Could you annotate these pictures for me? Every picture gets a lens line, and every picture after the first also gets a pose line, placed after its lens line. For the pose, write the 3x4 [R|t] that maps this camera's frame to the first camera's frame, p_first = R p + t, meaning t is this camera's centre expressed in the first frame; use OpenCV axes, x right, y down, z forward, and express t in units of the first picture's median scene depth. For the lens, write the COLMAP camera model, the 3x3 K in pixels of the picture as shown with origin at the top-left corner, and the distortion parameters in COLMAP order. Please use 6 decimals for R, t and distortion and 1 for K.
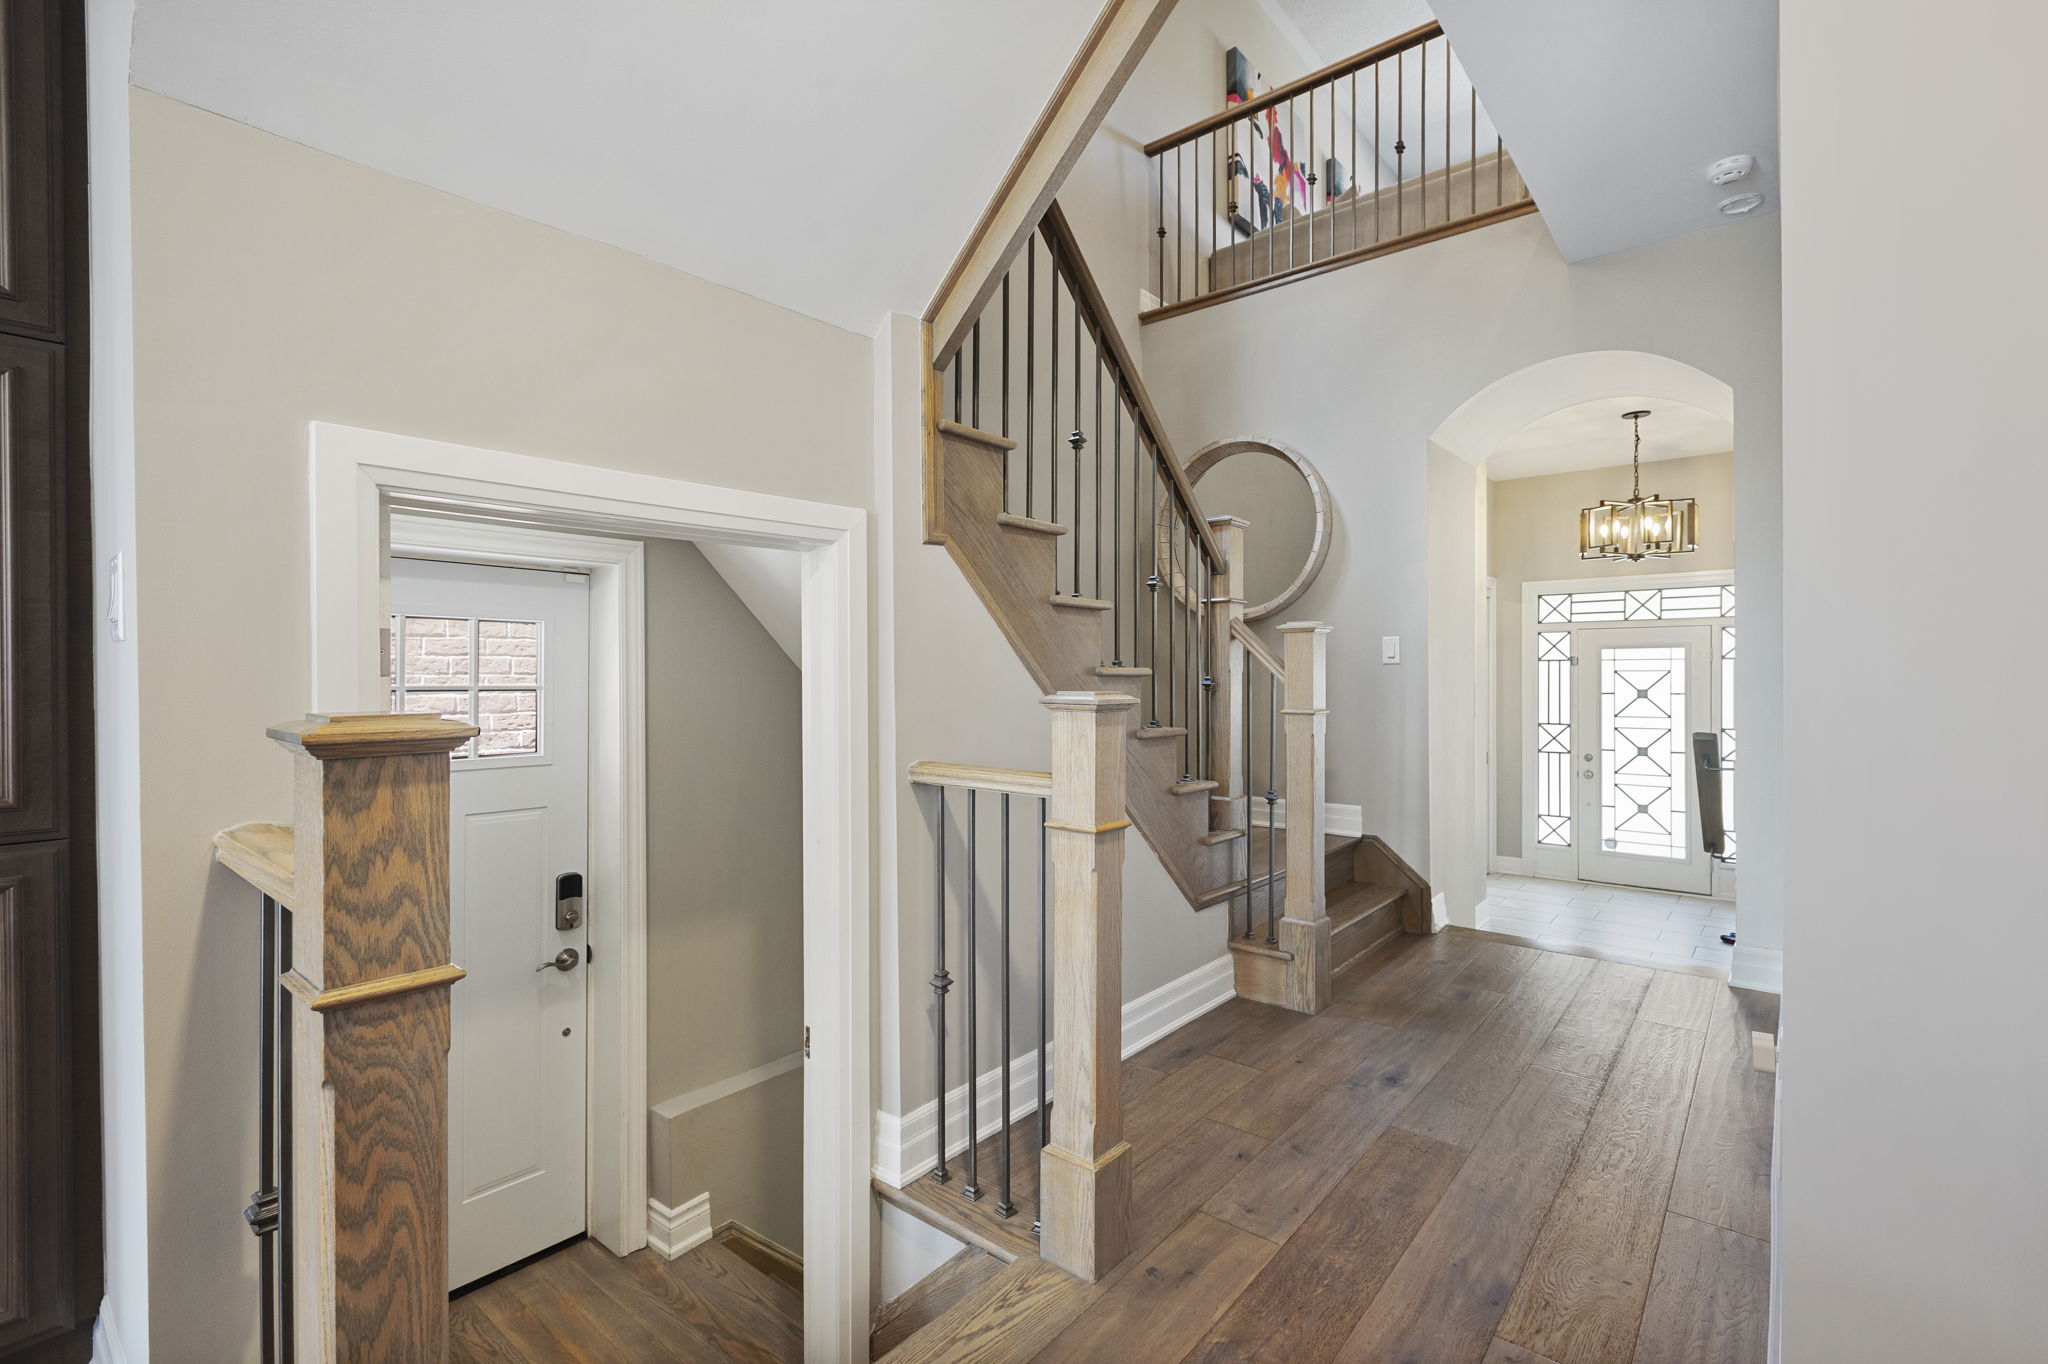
lens RADIAL K [[916.7, 0, 1027.1], [0, 916.7, 673.3], [0, 0, 1]] dist [-0.001845, 0.001231]
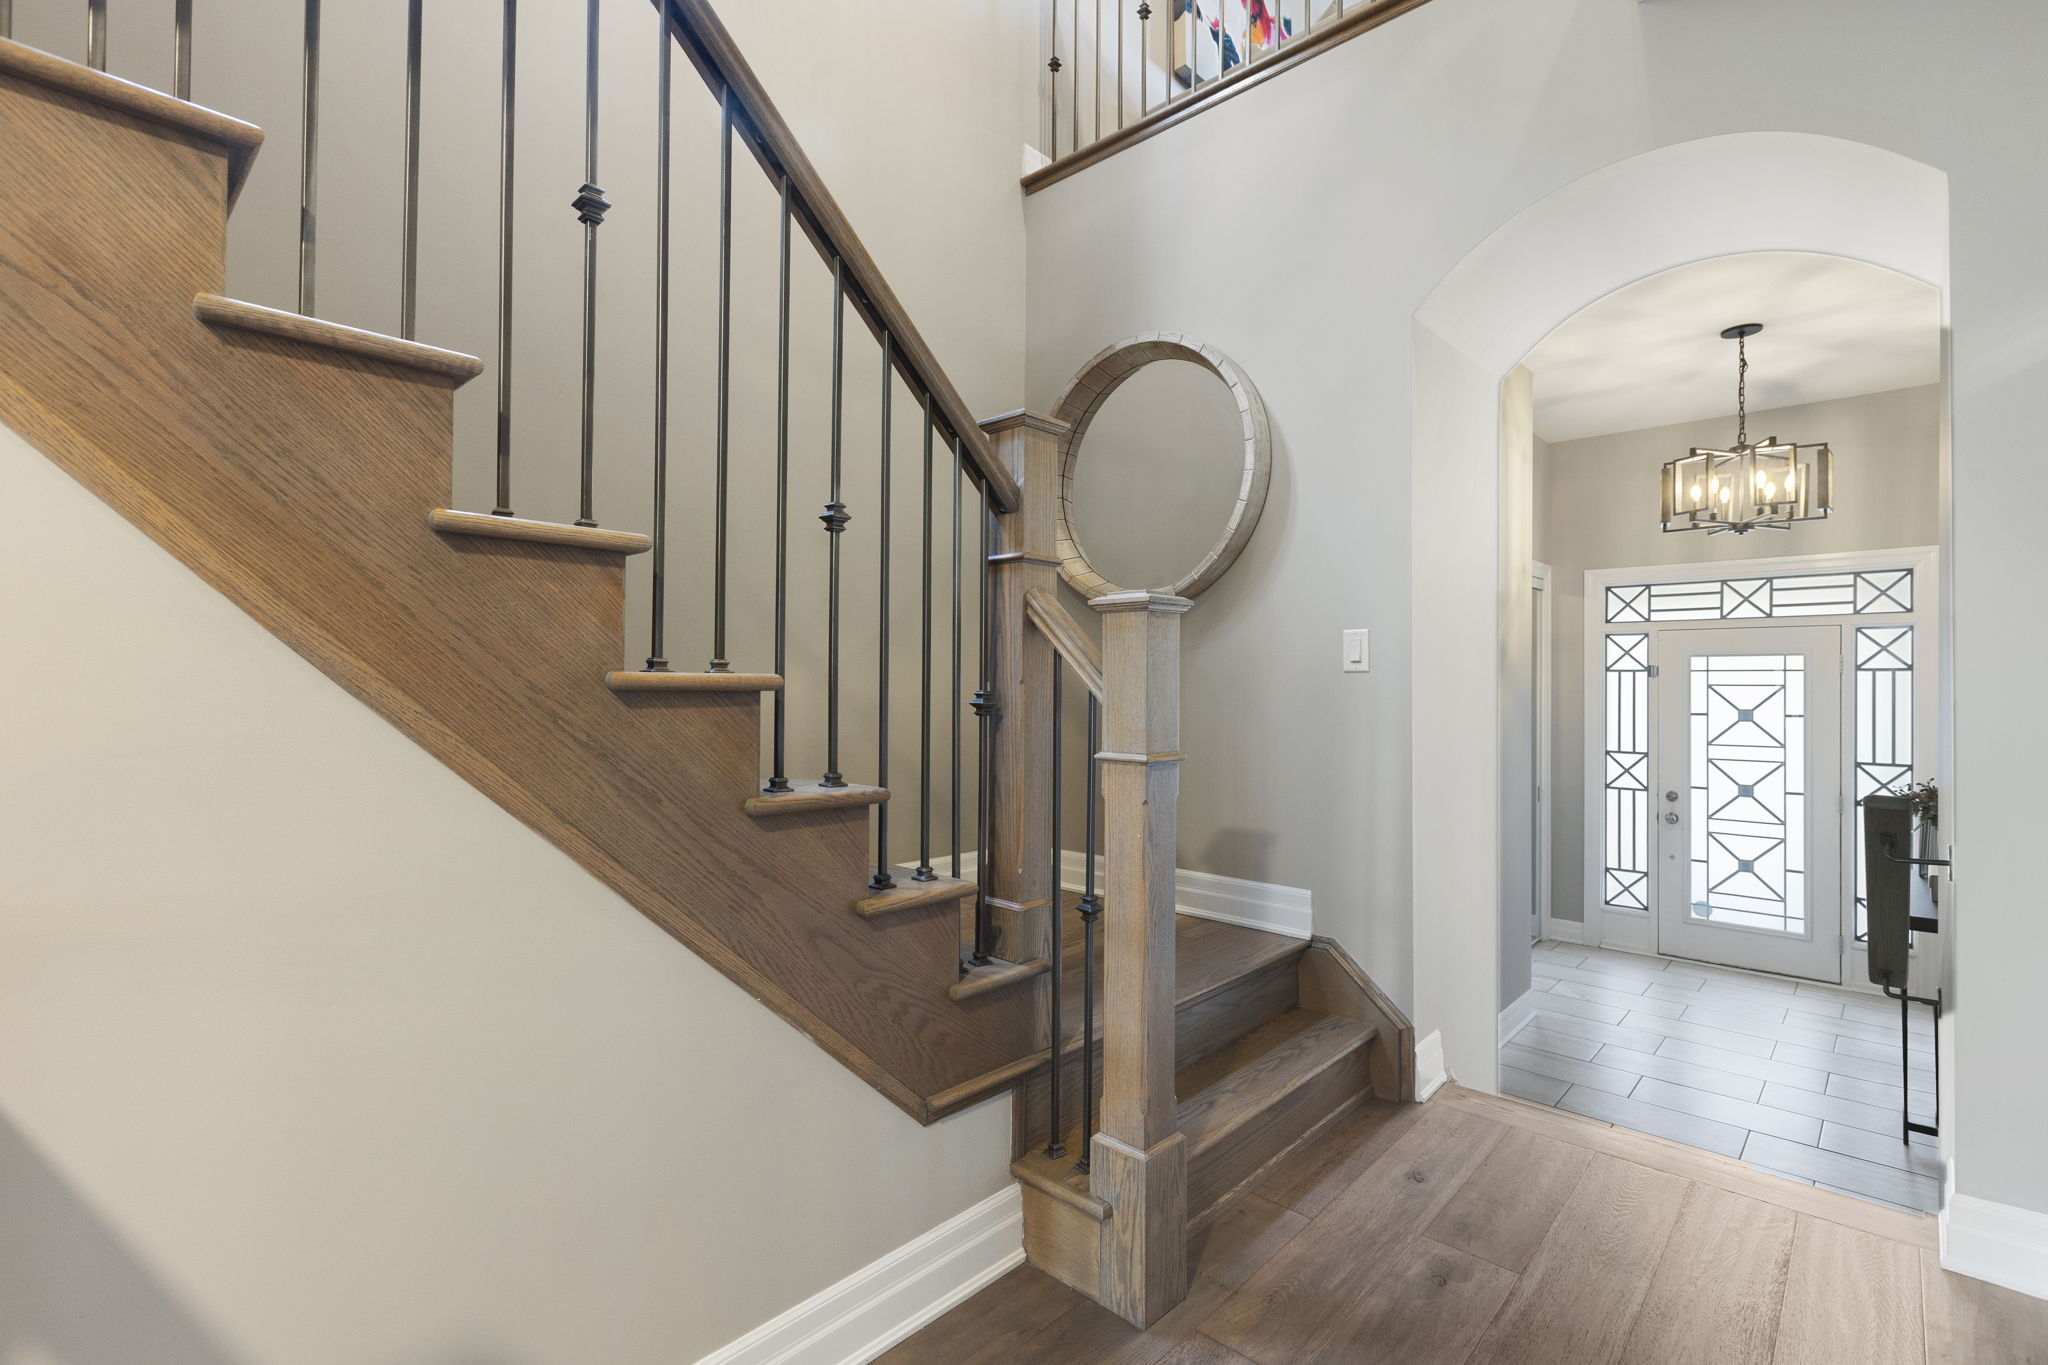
lens RADIAL K [[916.7, 0, 1038.2], [0, 916.7, 672.9], [0, 0, 1]] dist [-0.001845, 0.001231]
pose [[0.998503, 0.007082, -0.054236, 0.153854], [-0.007580, 0.999931, -0.008989, -0.001670], [0.054169, 0.009387, 0.998488, 0.254794]]
